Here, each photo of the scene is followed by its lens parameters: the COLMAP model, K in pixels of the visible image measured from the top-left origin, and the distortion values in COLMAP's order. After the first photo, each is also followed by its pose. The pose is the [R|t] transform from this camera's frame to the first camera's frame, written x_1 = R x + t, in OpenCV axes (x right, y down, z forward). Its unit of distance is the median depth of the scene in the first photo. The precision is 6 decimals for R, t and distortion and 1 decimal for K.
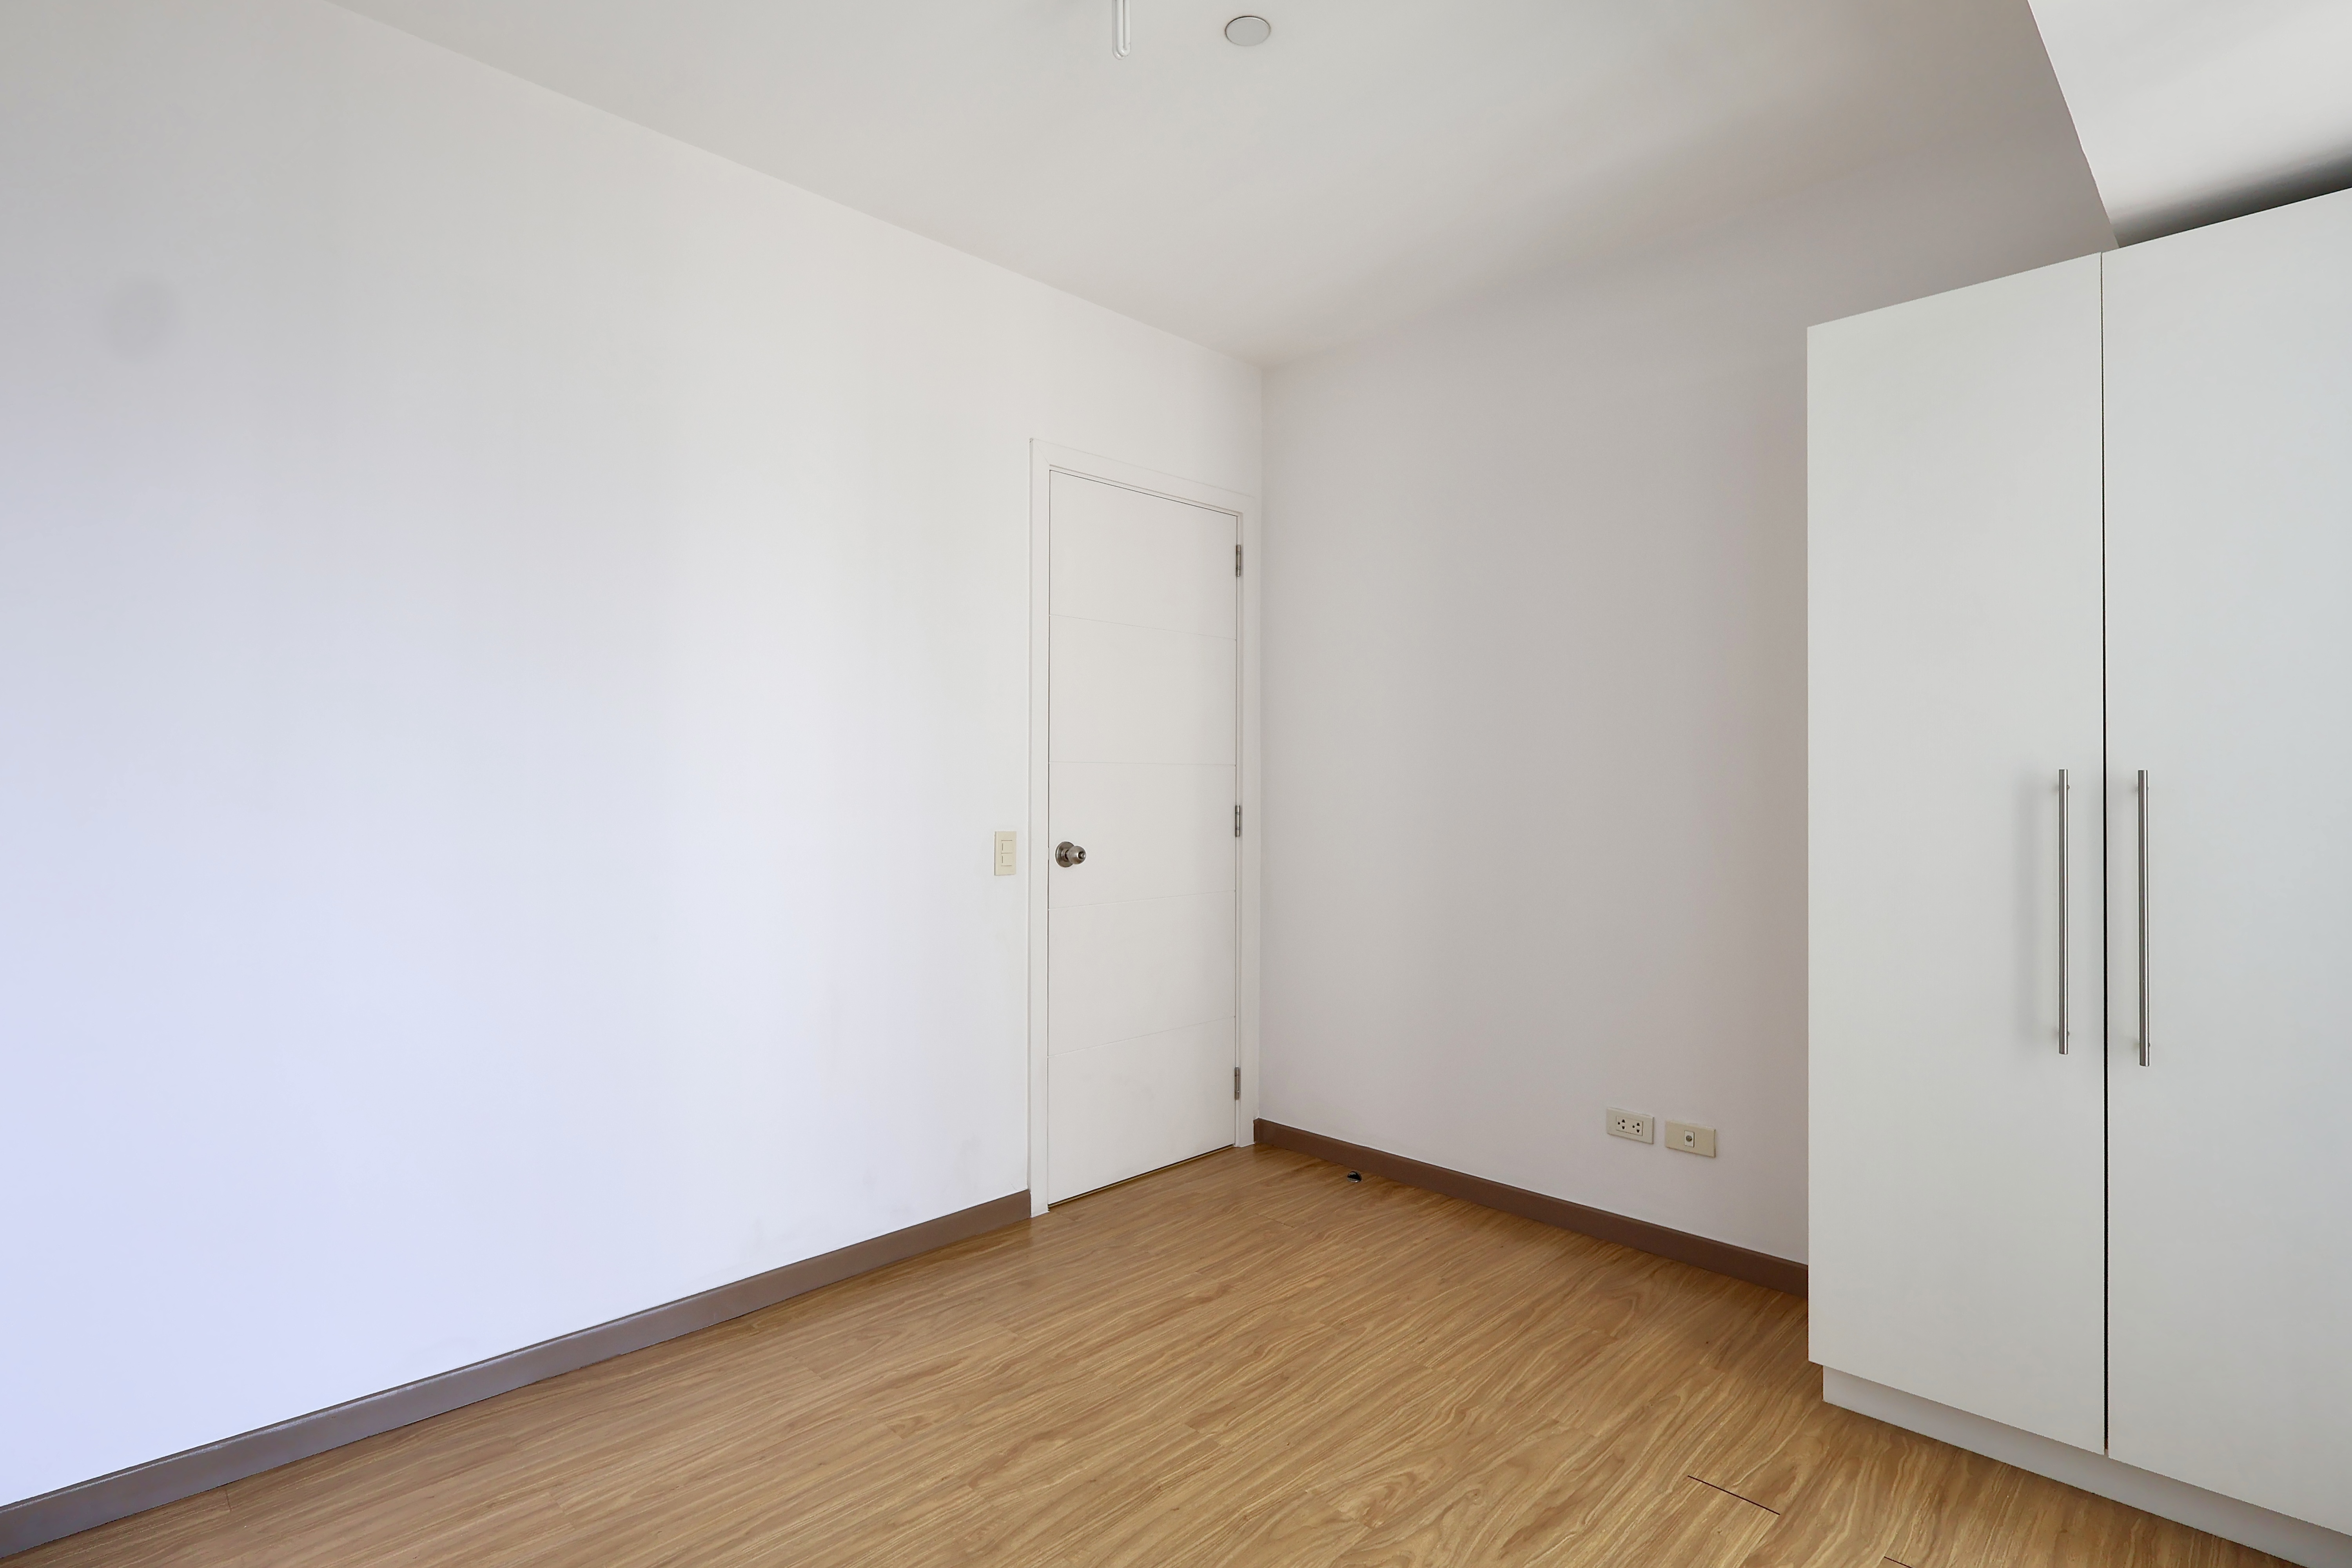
lens RADIAL K [[1148.4, 0, 1176.0], [0, 1148.4, 784.0], [0, 0, 1]] dist [-0.002778, 0.001088]
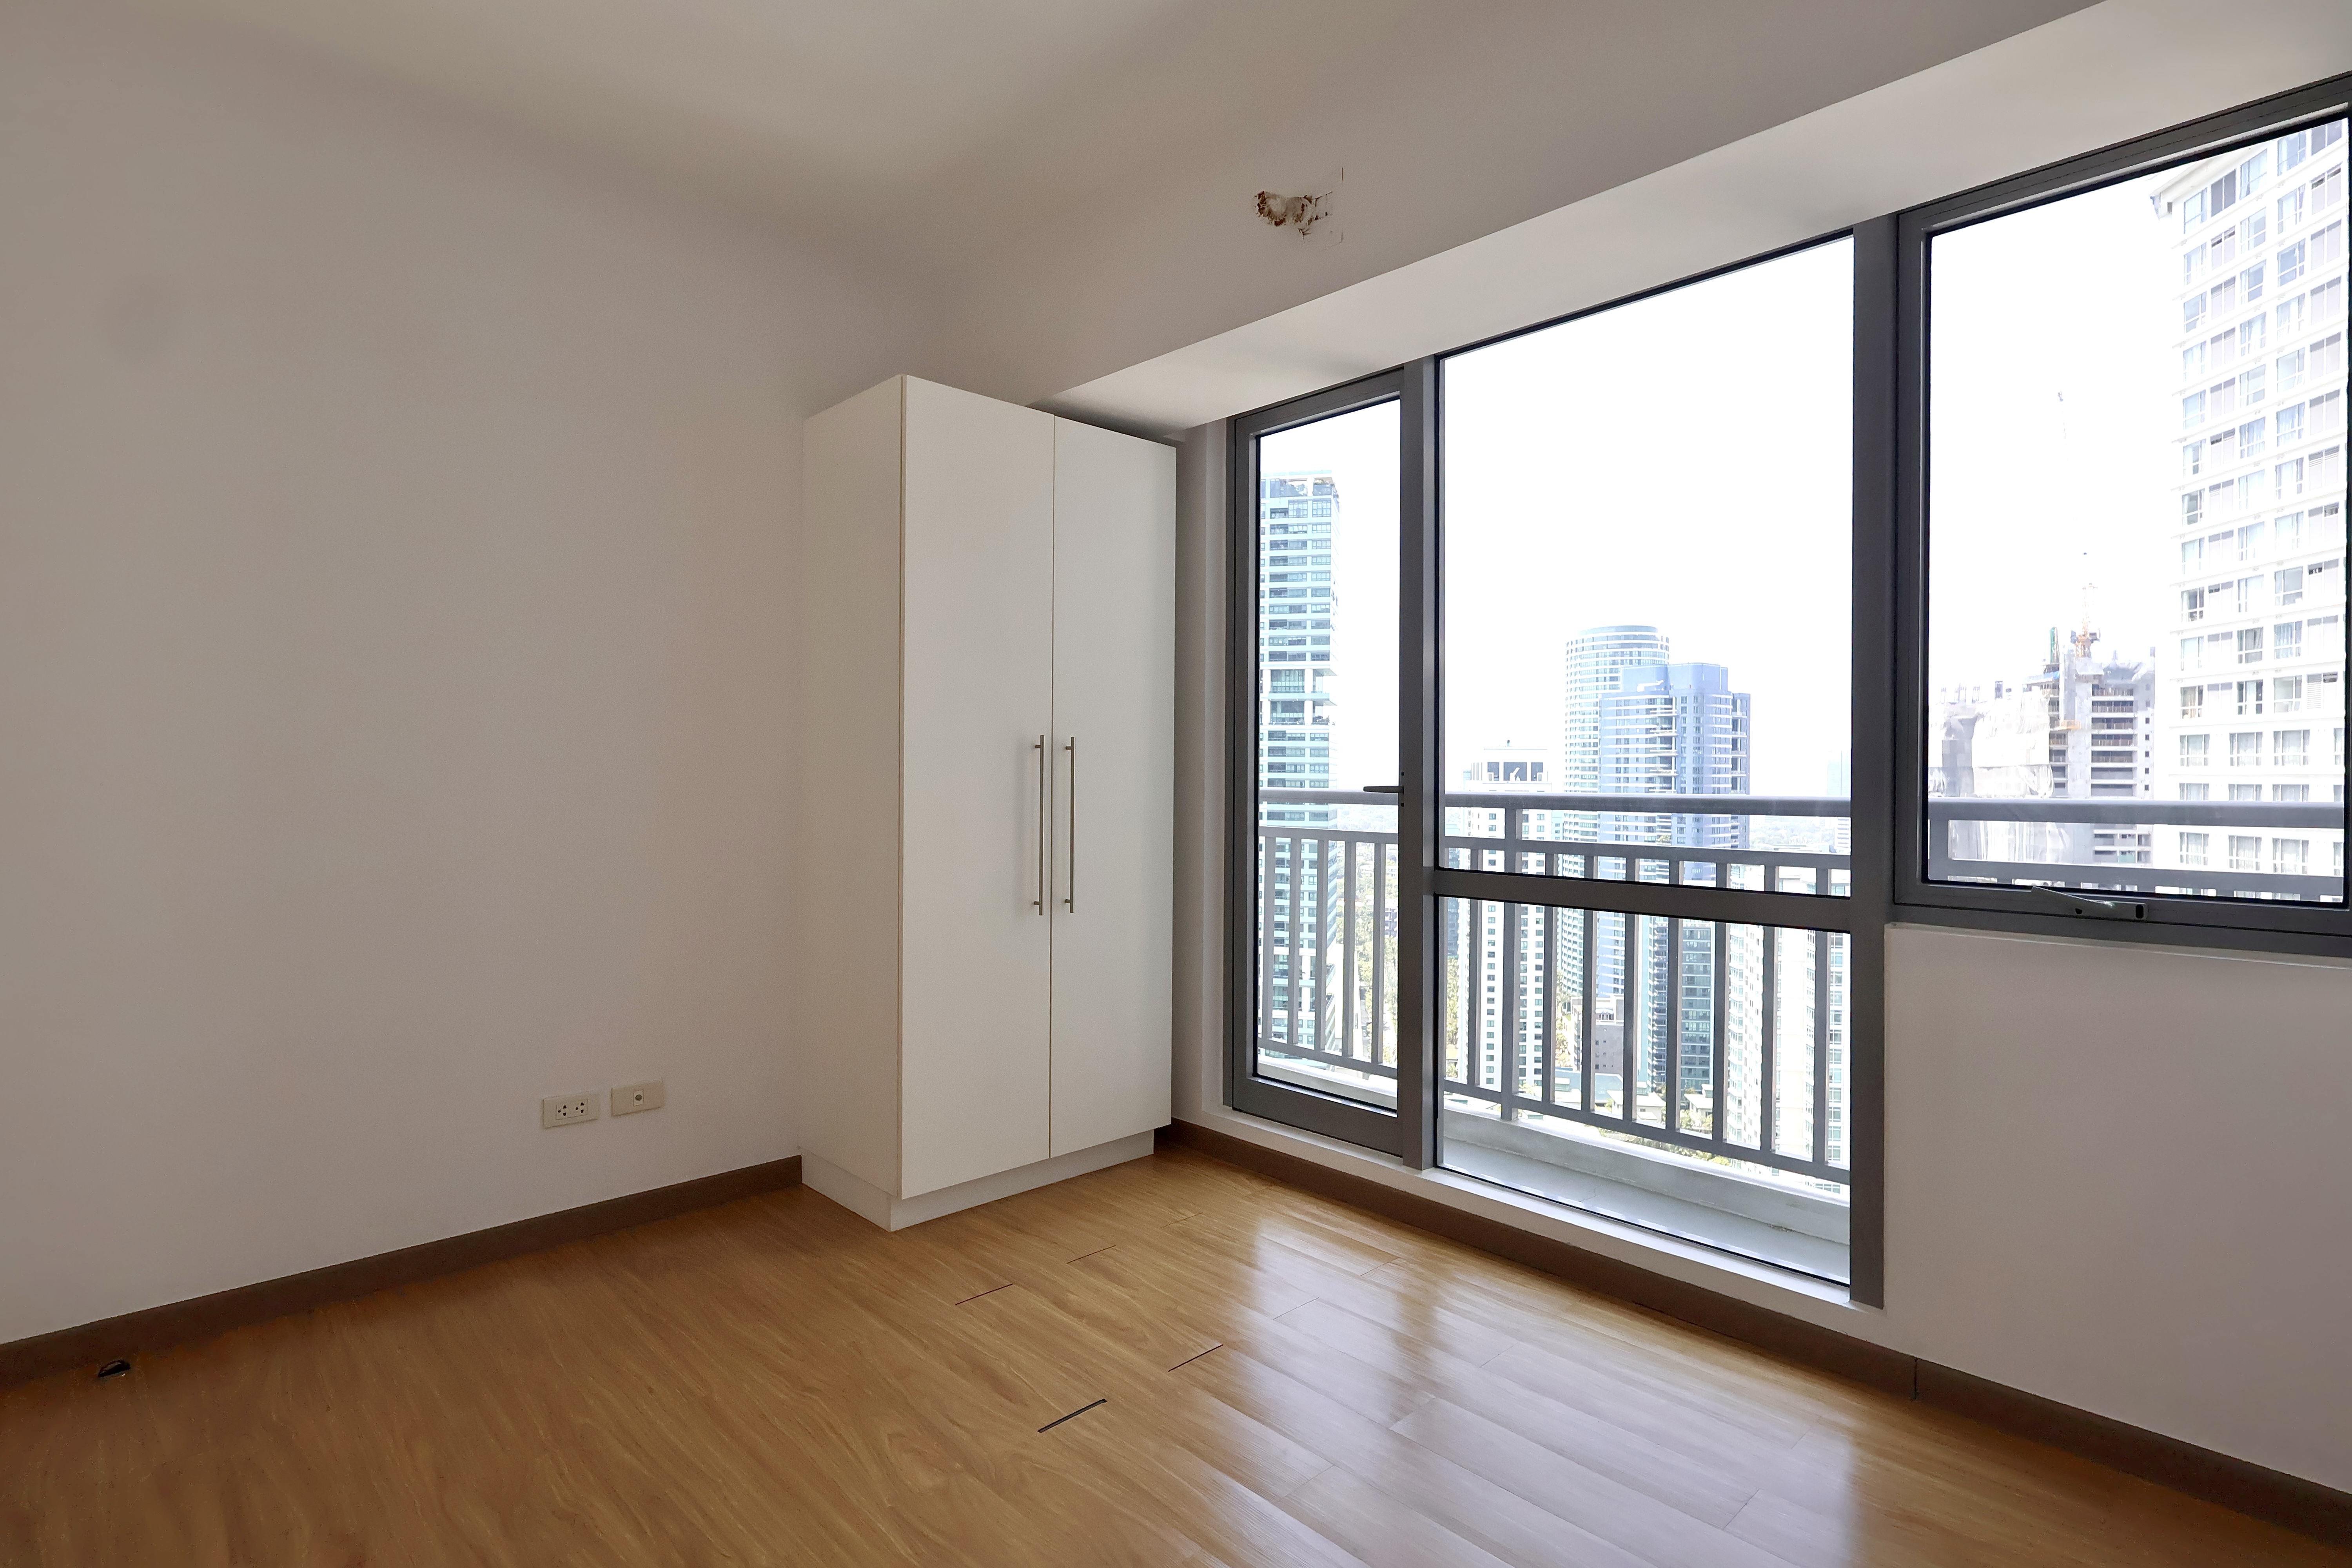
lens RADIAL K [[1148.4, 0, 1176.0], [0, 1148.4, 784.0], [0, 0, 1]] dist [-0.002778, 0.001088]
pose [[0.021784, -0.006024, 0.999745, -0.717522], [-0.007979, 0.999949, 0.006199, 0.039428], [-0.999731, -0.008112, 0.021735, 0.701616]]
